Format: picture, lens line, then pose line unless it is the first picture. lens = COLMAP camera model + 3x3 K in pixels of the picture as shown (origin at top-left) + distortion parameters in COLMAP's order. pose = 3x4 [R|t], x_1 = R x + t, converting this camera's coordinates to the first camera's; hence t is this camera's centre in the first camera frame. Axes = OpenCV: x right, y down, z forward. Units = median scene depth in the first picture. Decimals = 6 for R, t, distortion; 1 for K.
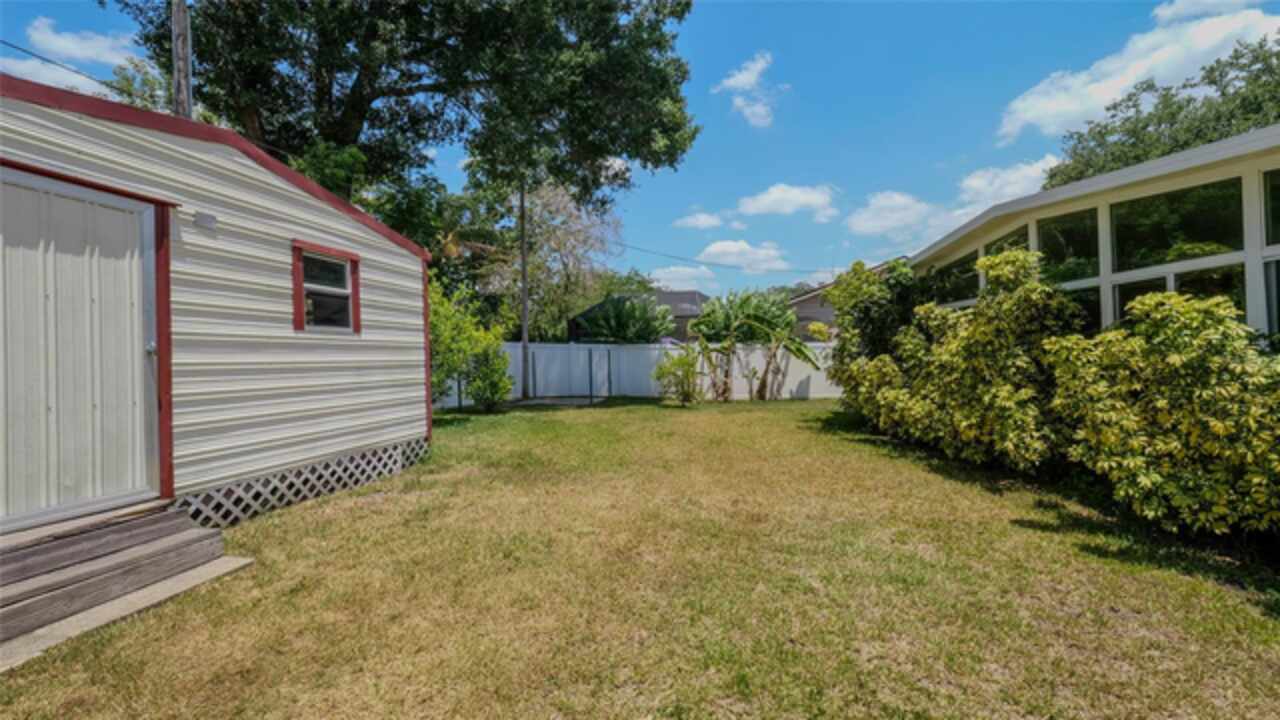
lens RADIAL K [[523.5, 0, 634.2], [0, 523.5, 354.8], [0, 0, 1]] dist [-0.015211, -0.000235]
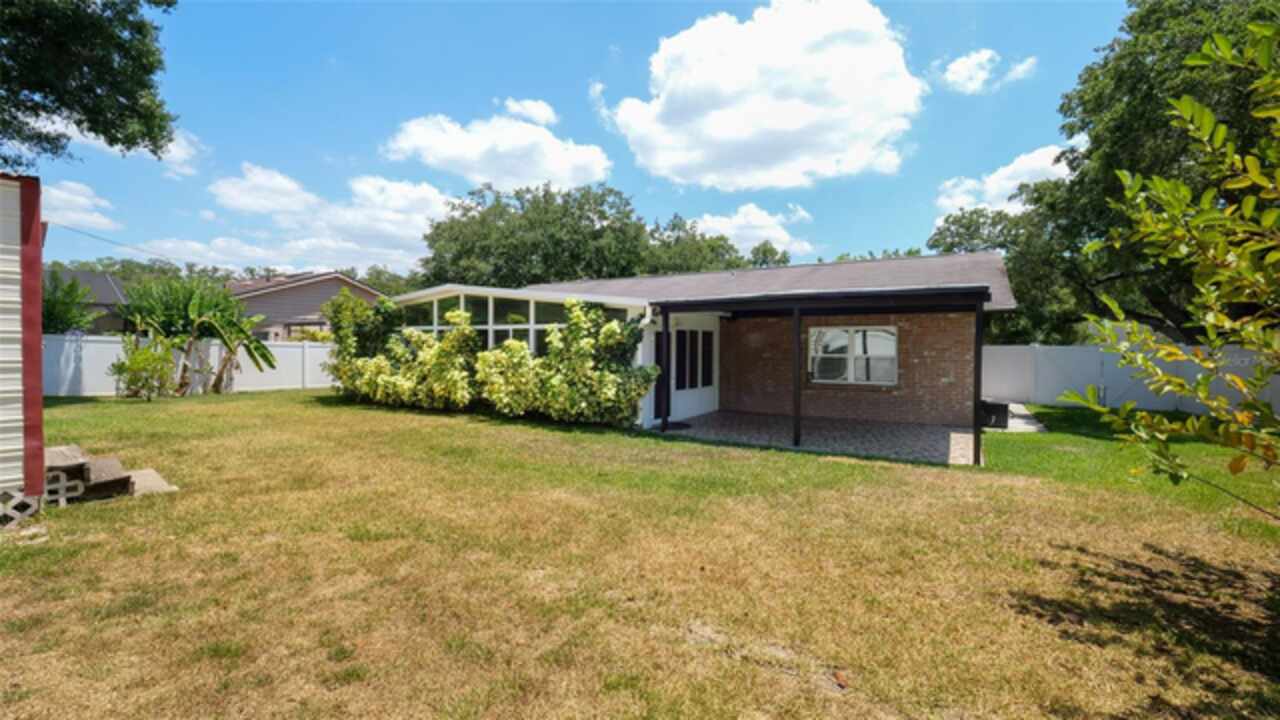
lens RADIAL K [[532.7, 0, 634.4], [0, 532.7, 352.9], [0, 0, 1]] dist [-0.014213, 0.000131]
pose [[0.471938, 0.029502, 0.881138, -0.924053], [-0.028241, 0.999433, -0.018336, 0.001751], [-0.881179, -0.016231, 0.472503, -0.745947]]
